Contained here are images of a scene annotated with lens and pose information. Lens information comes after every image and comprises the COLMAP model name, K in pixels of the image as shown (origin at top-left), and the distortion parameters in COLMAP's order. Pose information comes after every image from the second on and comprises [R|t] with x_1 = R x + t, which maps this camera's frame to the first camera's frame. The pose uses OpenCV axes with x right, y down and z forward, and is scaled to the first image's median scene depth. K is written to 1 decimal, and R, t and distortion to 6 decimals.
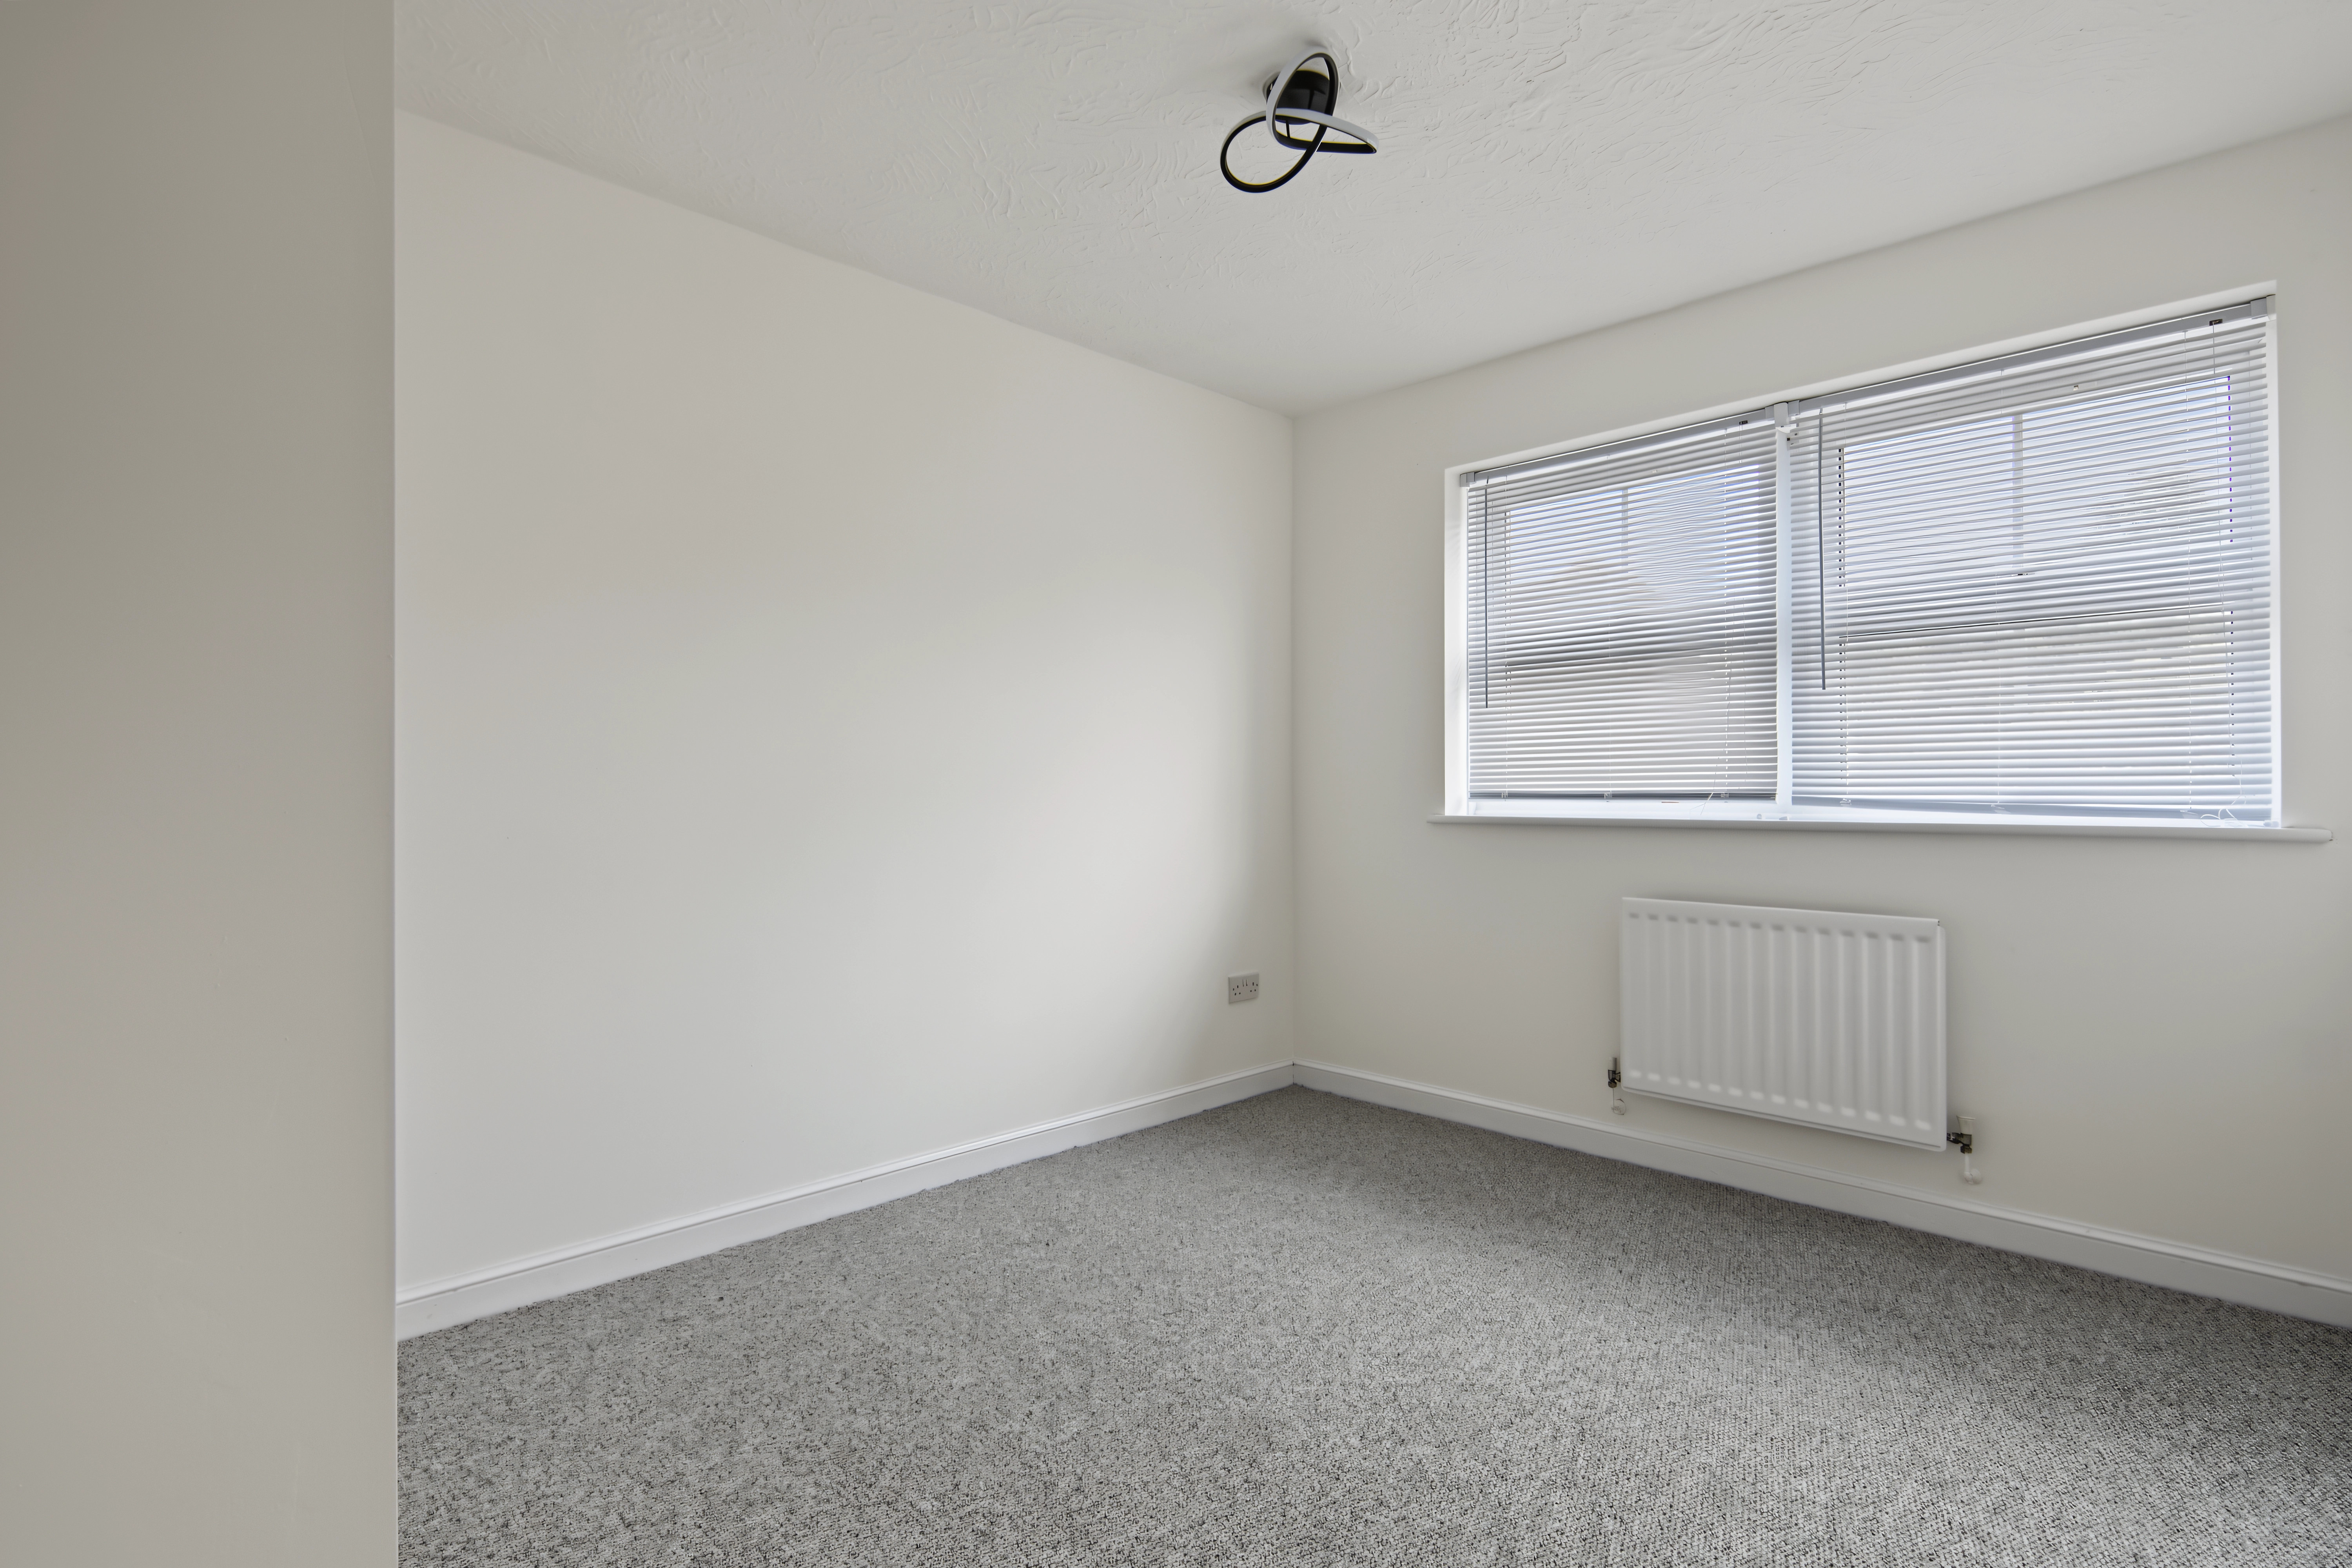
lens RADIAL K [[1189.4, 0, 1172.1], [0, 1189.4, 798.1], [0, 0, 1]] dist [0.011747, -0.000566]
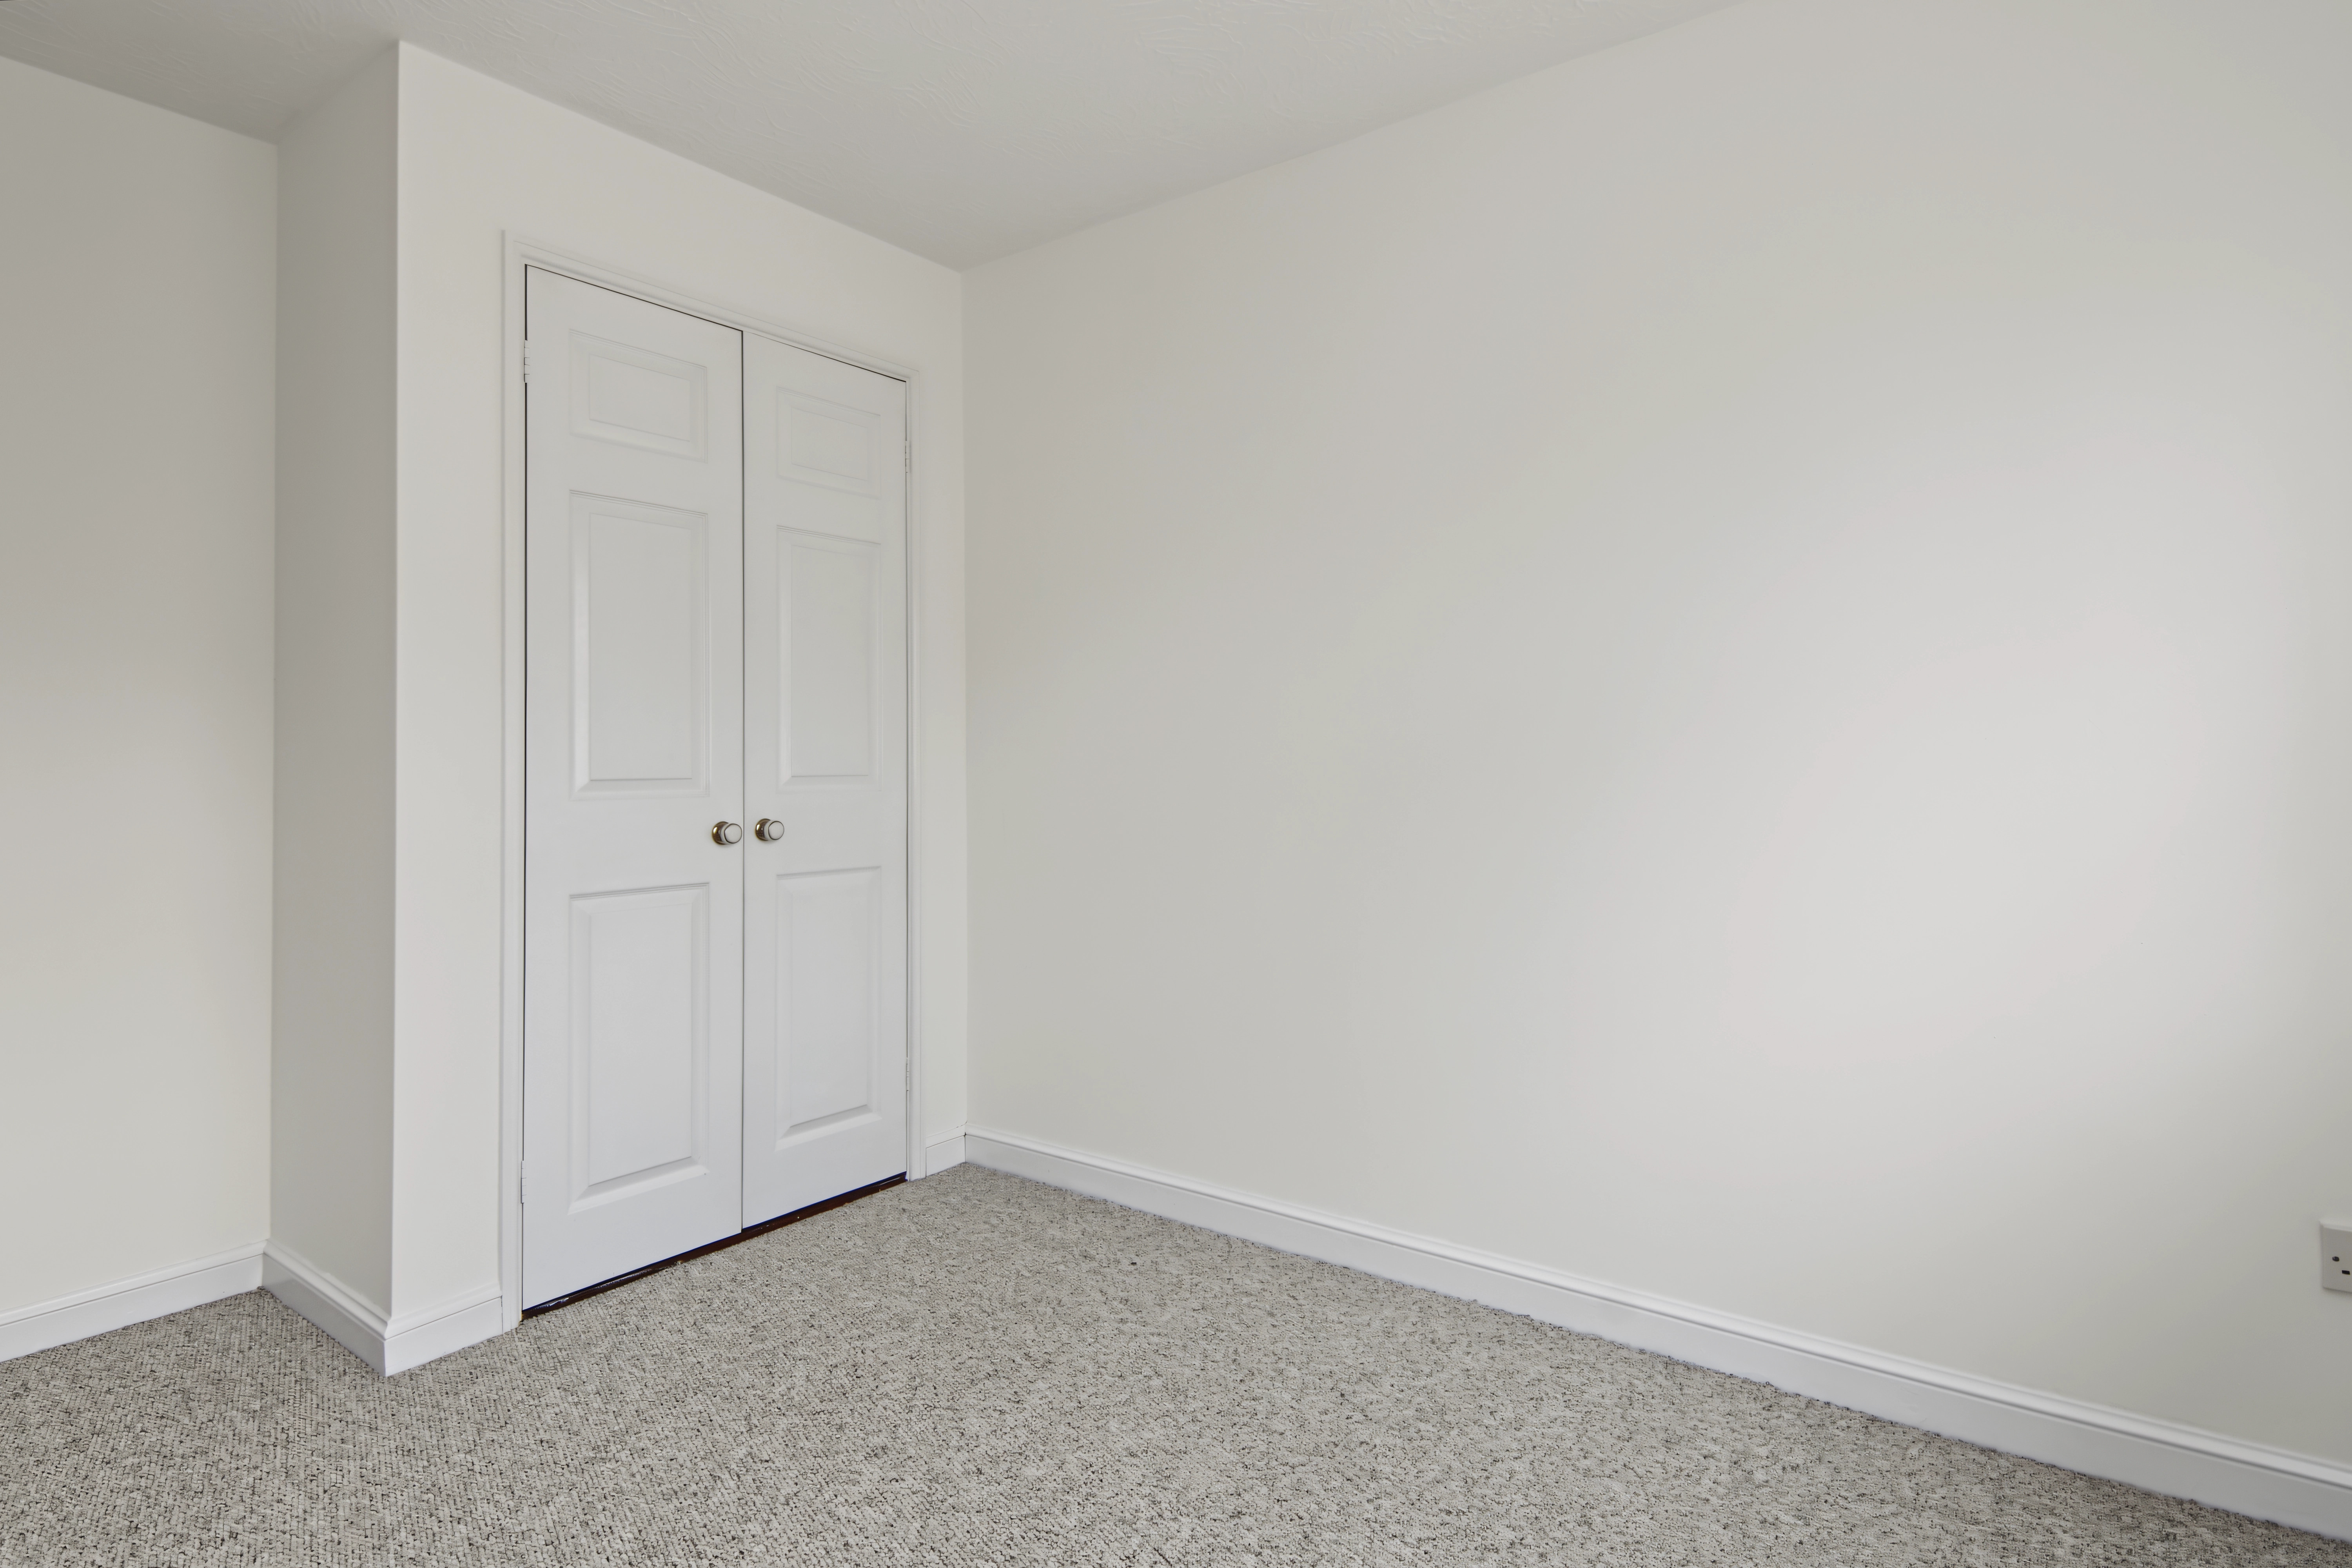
lens RADIAL K [[1189.4, 0, 1136.3], [0, 1189.4, 731.4], [0, 0, 1]] dist [0.011747, -0.000566]
pose [[0.138103, -0.020720, -0.990201, 0.563185], [0.000125, 0.999782, -0.020903, -0.016471], [0.990418, 0.002763, 0.138076, 0.742181]]
